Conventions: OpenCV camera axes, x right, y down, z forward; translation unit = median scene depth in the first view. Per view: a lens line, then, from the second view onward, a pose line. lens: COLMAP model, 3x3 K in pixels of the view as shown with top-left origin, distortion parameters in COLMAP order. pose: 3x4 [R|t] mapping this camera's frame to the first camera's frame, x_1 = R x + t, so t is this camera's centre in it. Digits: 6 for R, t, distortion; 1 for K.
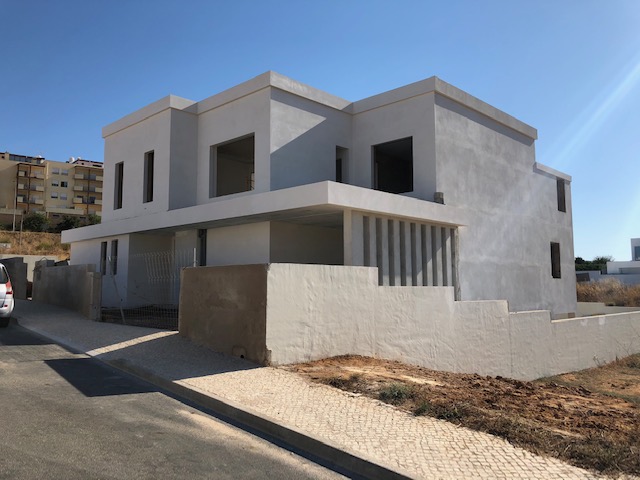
lens RADIAL K [[527.9, 0, 320.0], [0, 527.9, 240.0], [0, 0, 1]] dist [0.037735, -0.004964]
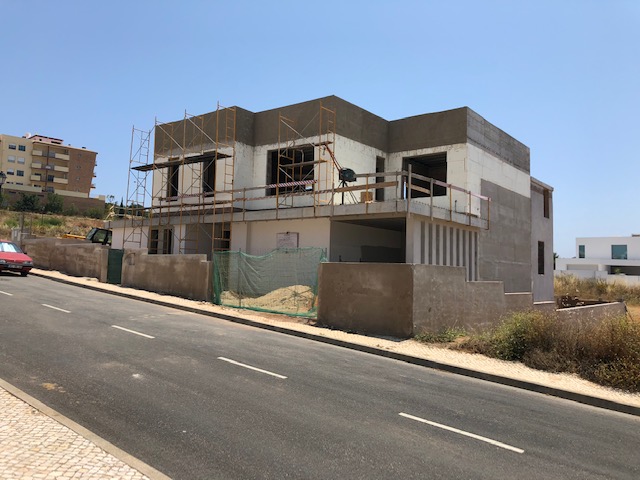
lens RADIAL K [[527.9, 0, 320.0], [0, 527.9, 240.0], [0, 0, 1]] dist [0.037735, -0.004964]
pose [[0.994647, 0.034146, 0.097522, -0.146595], [-0.036578, 0.999060, 0.023253, -0.012443], [-0.096636, -0.026695, 0.994962, -0.106454]]
